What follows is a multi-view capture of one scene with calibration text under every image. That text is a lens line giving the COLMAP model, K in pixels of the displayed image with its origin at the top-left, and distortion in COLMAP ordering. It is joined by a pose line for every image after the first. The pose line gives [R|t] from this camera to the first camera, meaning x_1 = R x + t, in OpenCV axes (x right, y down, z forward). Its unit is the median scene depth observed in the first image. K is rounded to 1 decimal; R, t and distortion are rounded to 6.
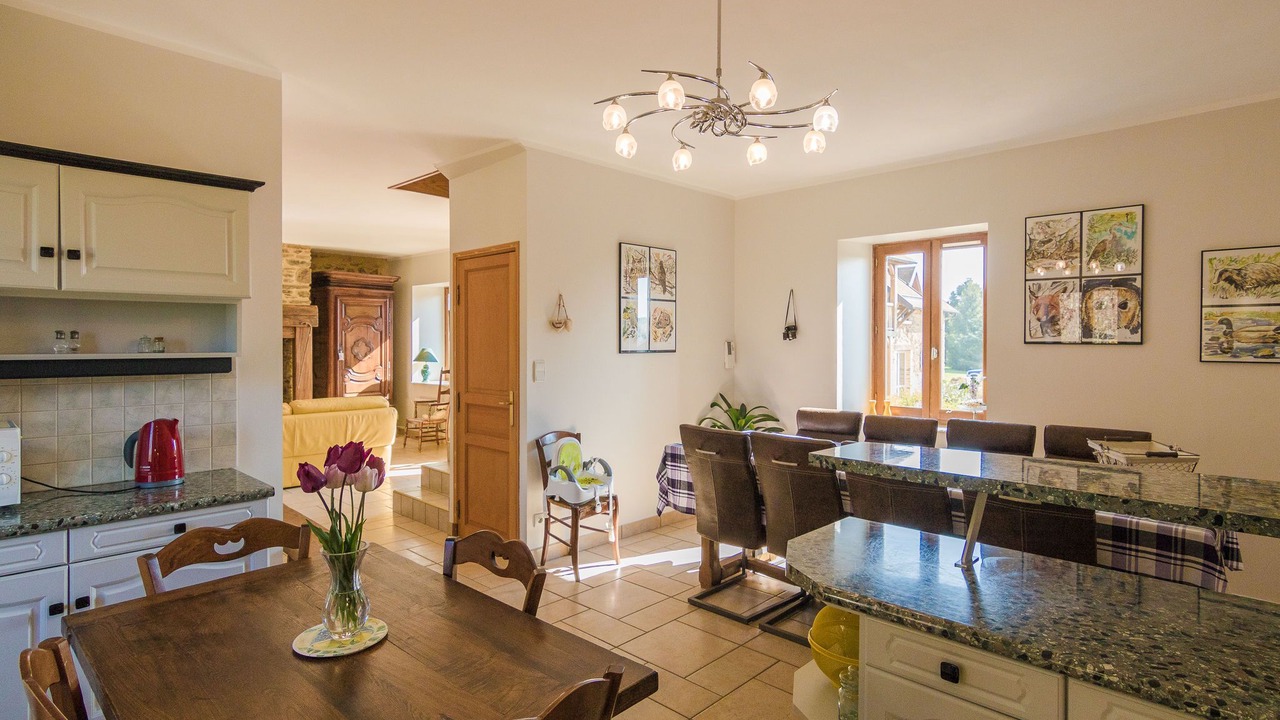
lens RADIAL K [[653.9, 0, 642.7], [0, 653.9, 355.0], [0, 0, 1]] dist [0.000398, 0.000326]
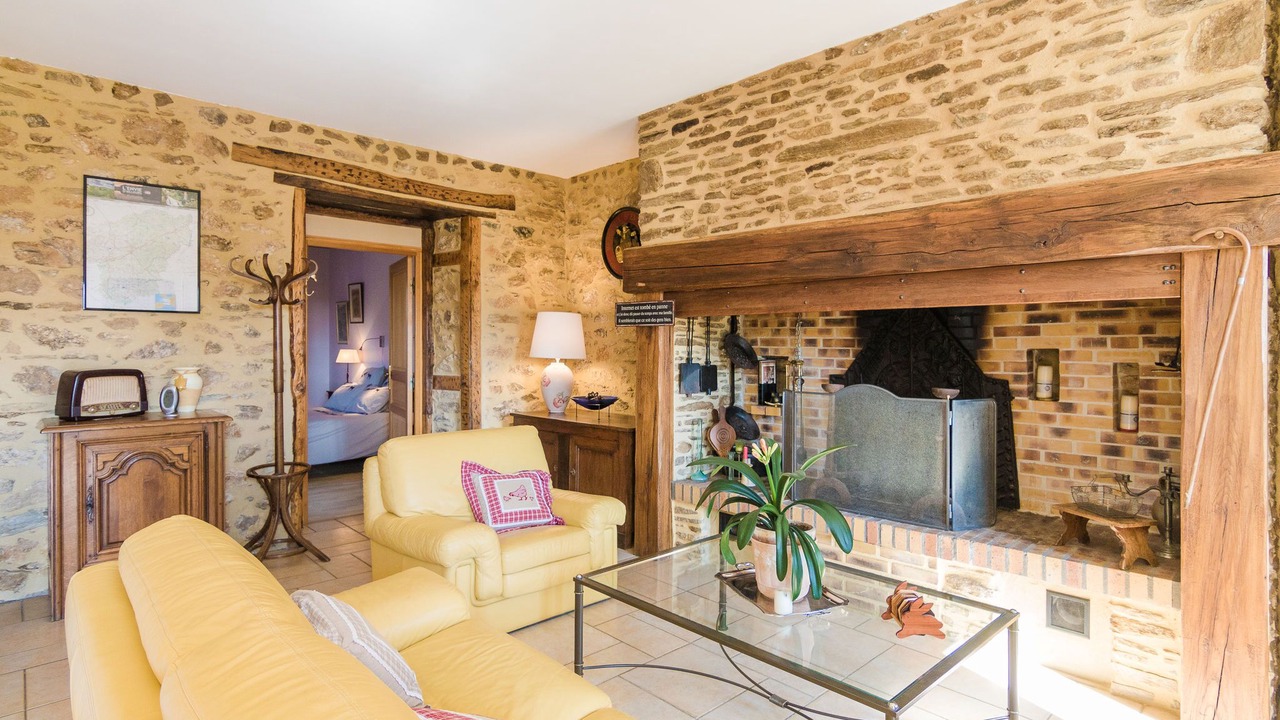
lens RADIAL K [[653.9, 0, 642.0], [0, 653.9, 354.7], [0, 0, 1]] dist [0.000398, 0.000326]
pose [[-0.037092, 0.009205, -0.999269, -0.264514], [-0.015047, 0.999839, 0.009769, -0.003203], [0.999199, 0.015398, -0.036947, 0.787392]]
